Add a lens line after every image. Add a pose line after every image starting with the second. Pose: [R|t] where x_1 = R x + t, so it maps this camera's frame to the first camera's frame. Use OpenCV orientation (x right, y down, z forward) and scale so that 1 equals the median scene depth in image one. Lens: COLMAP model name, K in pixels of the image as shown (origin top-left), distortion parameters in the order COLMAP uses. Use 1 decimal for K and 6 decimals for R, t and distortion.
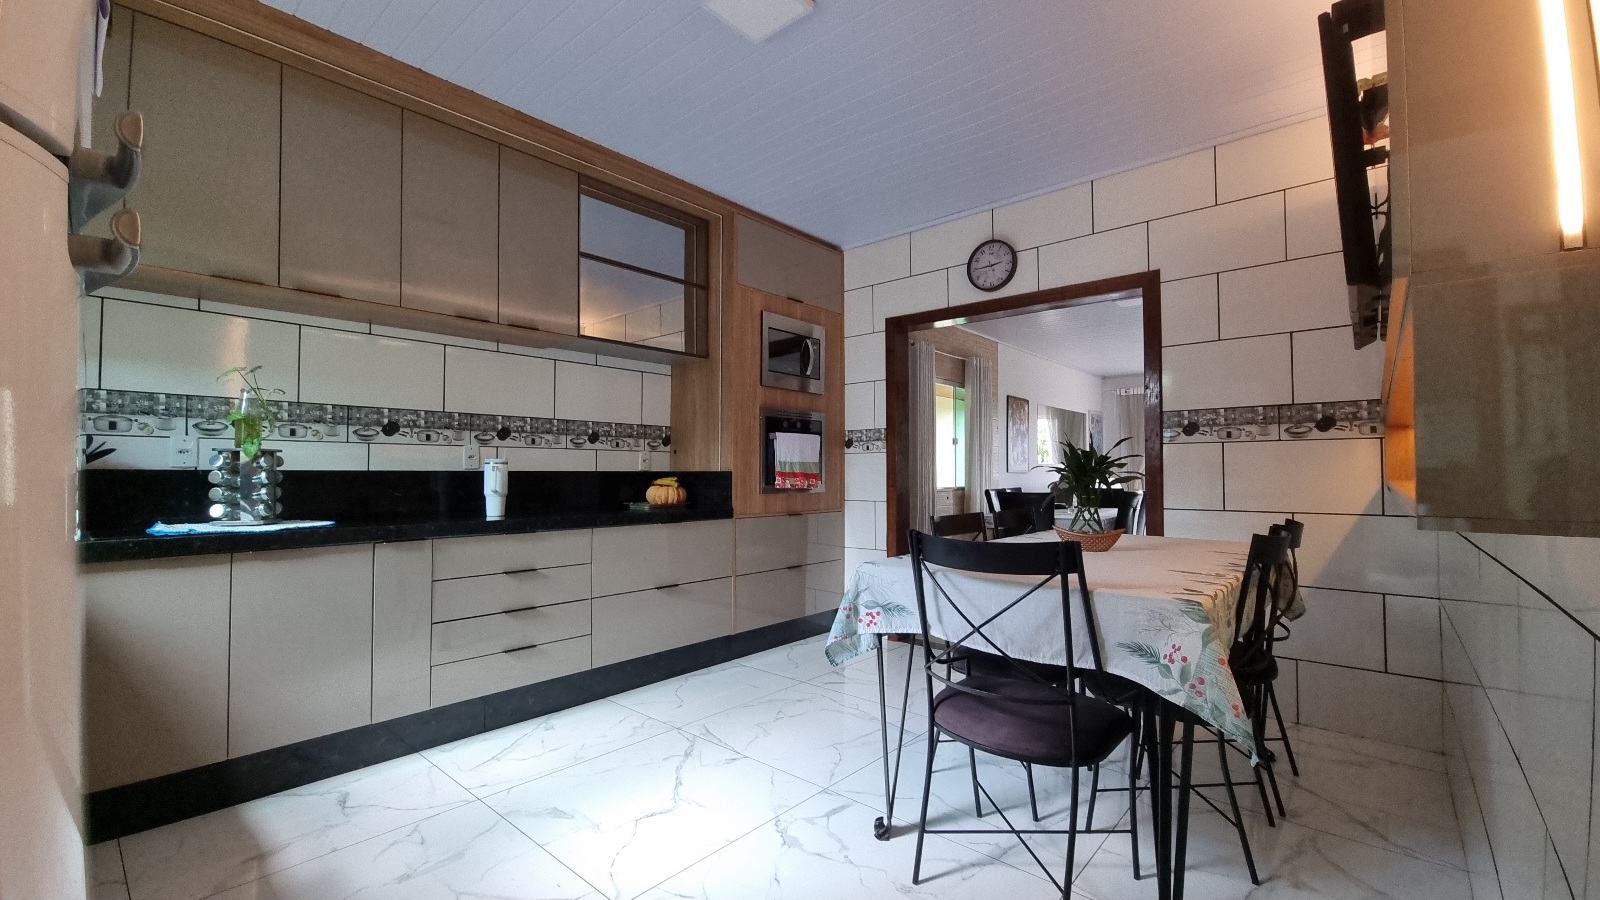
lens RADIAL K [[656.6, 0, 803.3], [0, 656.6, 456.9], [0, 0, 1]] dist [-0.001189, -0.000775]
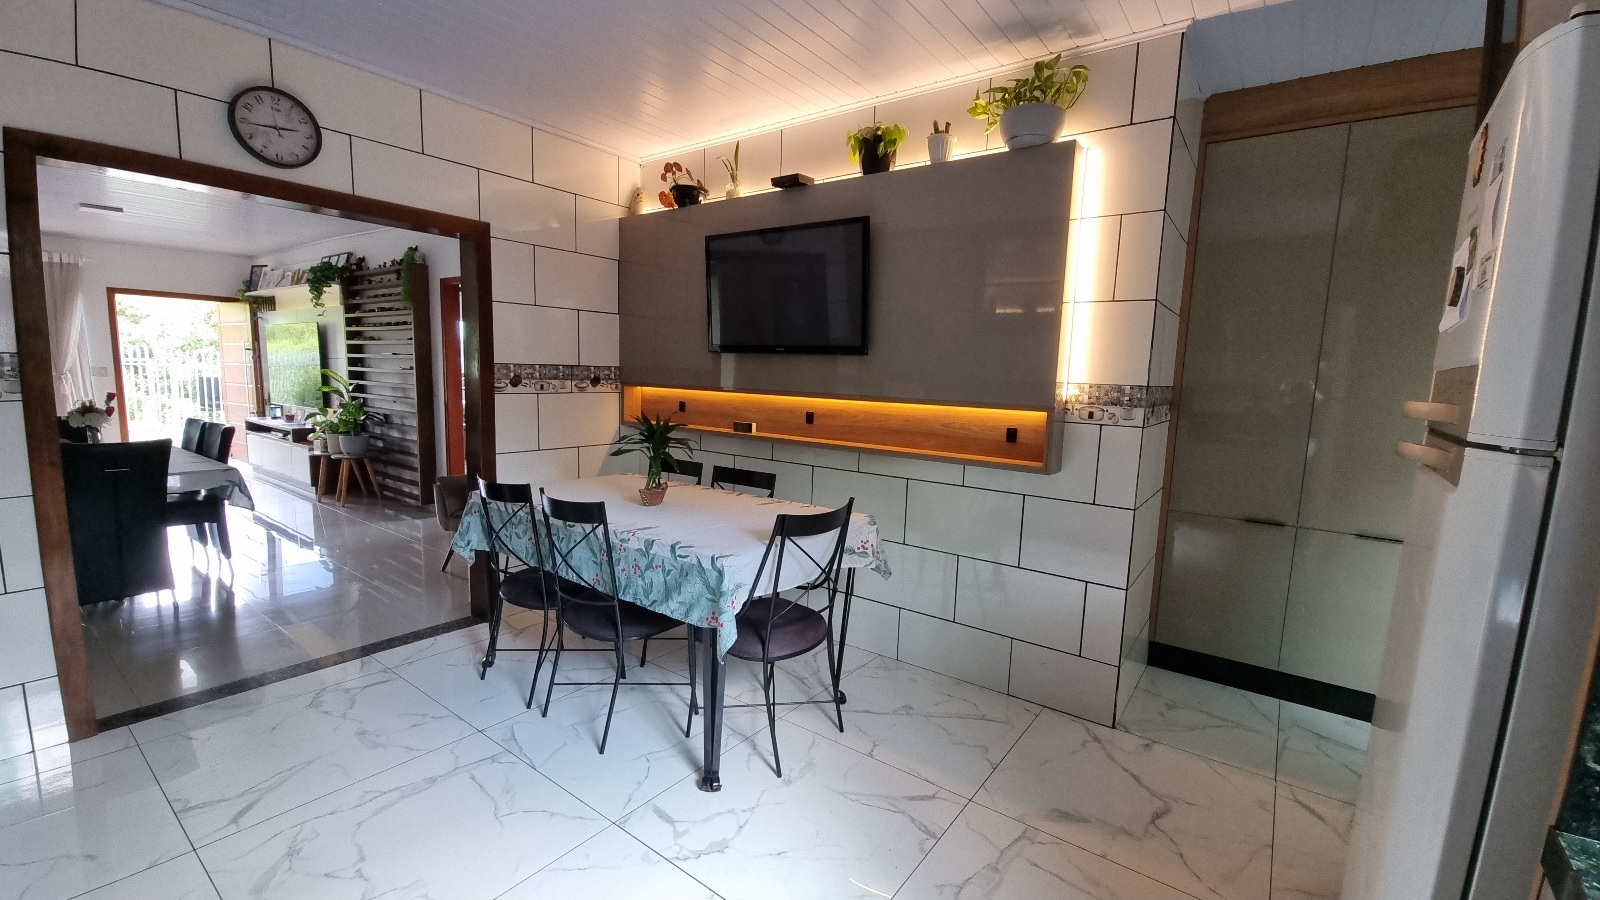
lens RADIAL K [[656.6, 0, 806.8], [0, 656.6, 455.5], [0, 0, 1]] dist [-0.001189, -0.000775]
pose [[-0.076022, -0.128913, 0.988738, -0.580156], [-0.057804, 0.990509, 0.124700, -0.086020], [-0.995429, -0.047674, -0.082752, 0.599361]]
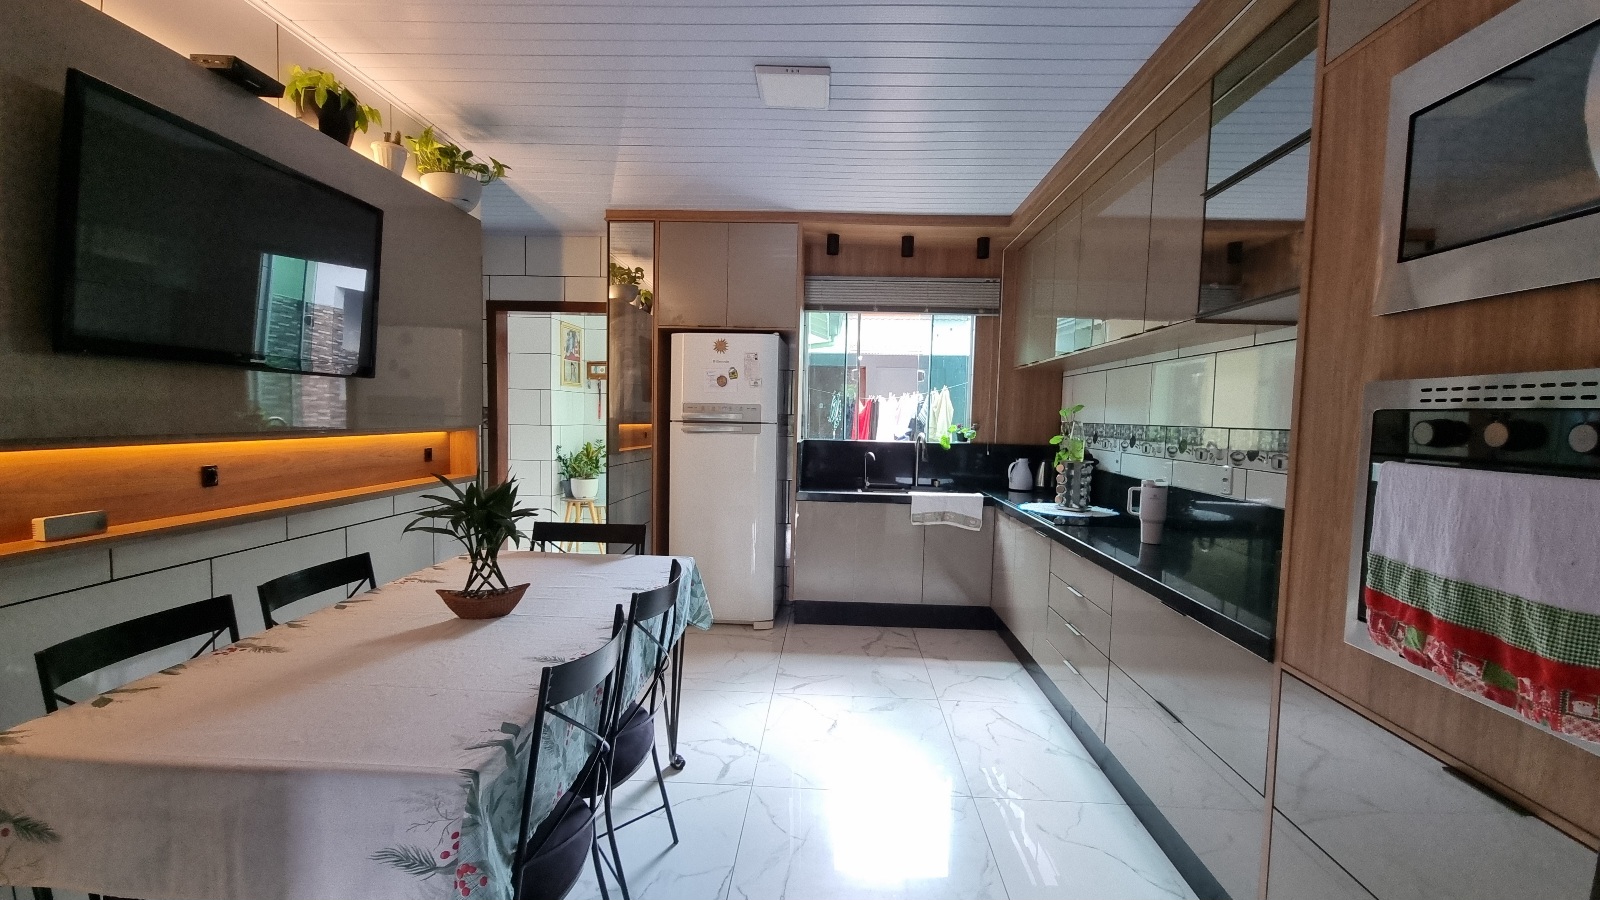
lens RADIAL K [[656.6, 0, 804.3], [0, 656.6, 456.3], [0, 0, 1]] dist [-0.001189, -0.000775]
pose [[-0.779707, 0.021787, -0.625765, 0.456744], [-0.009283, 0.998882, 0.046343, -0.065226], [0.626076, 0.041943, -0.778634, 1.346642]]
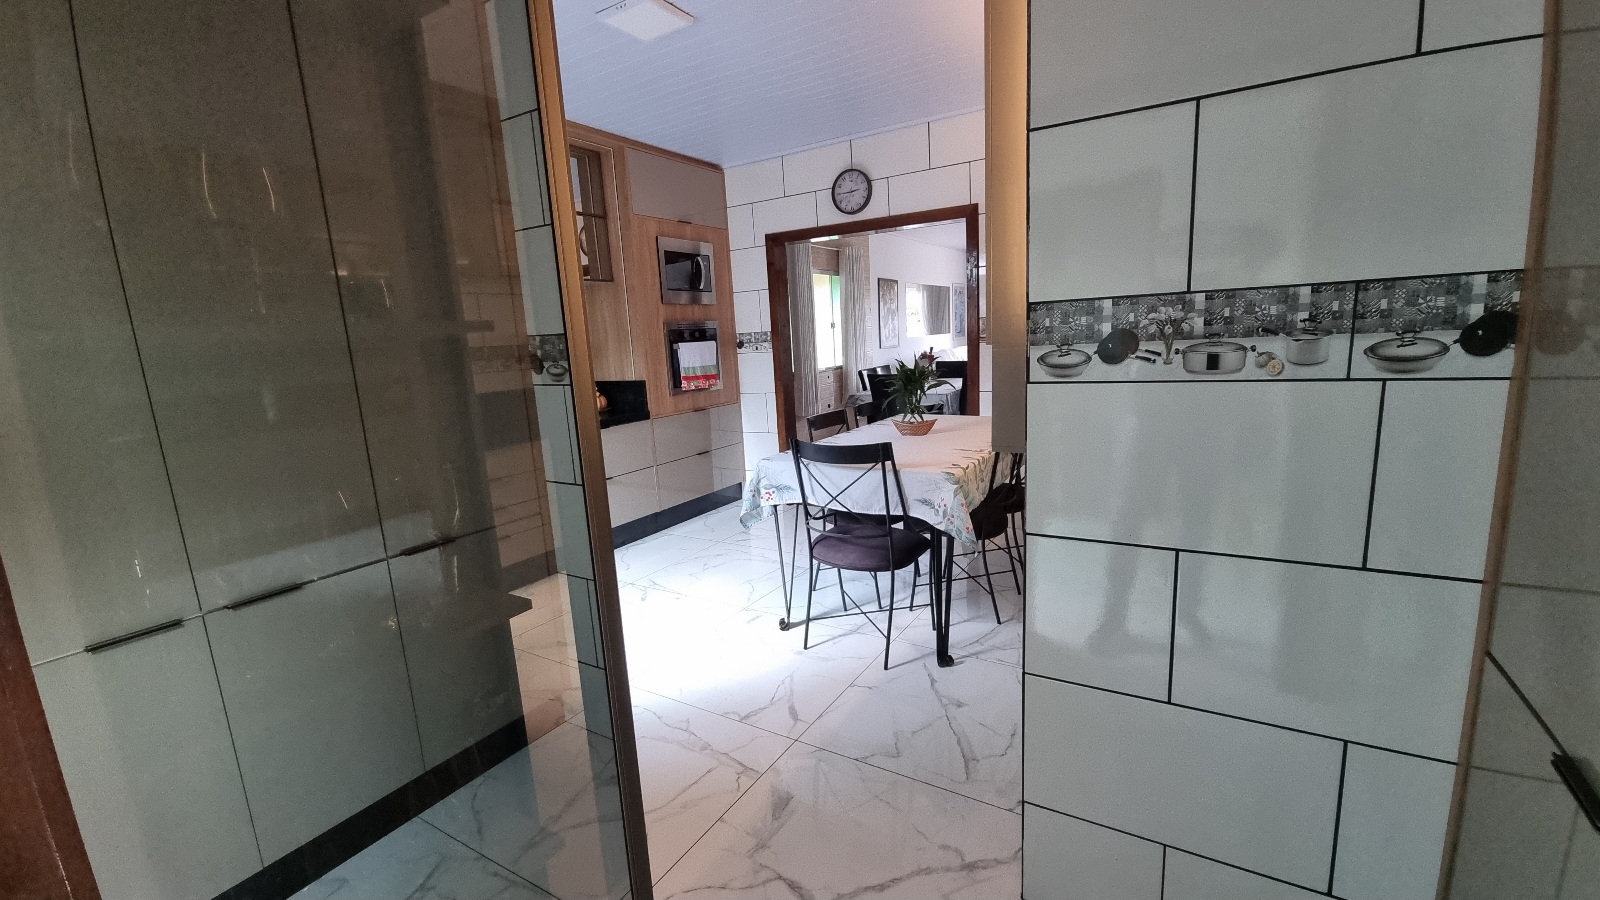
lens RADIAL K [[656.6, 0, 805.6], [0, 656.6, 457.9], [0, 0, 1]] dist [-0.001189, -0.000775]
pose [[0.983683, -0.082987, 0.159630, -0.028650], [0.048384, 0.976600, 0.209549, -0.090941], [-0.173285, -0.198406, 0.964680, -0.272761]]
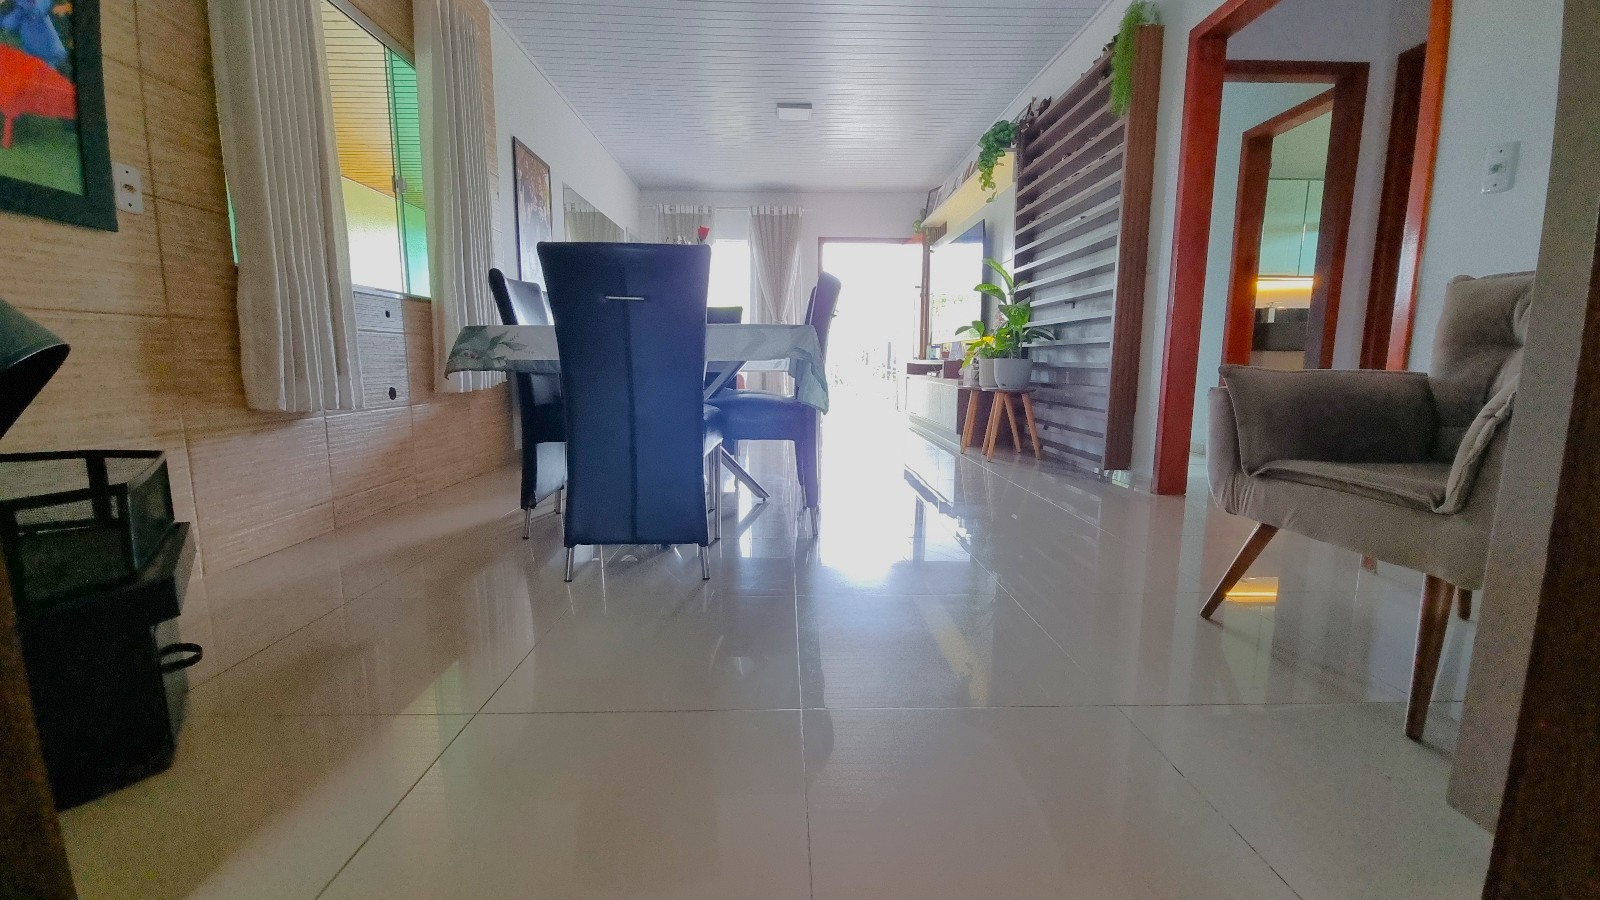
lens RADIAL K [[656.6, 0, 807.7], [0, 656.6, 459.1], [0, 0, 1]] dist [-0.001189, -0.000775]
pose [[0.733474, -0.096130, 0.672885, 0.276131], [-0.022472, 0.985978, 0.165355, 0.171639], [-0.679346, -0.136404, 0.721029, 1.098582]]
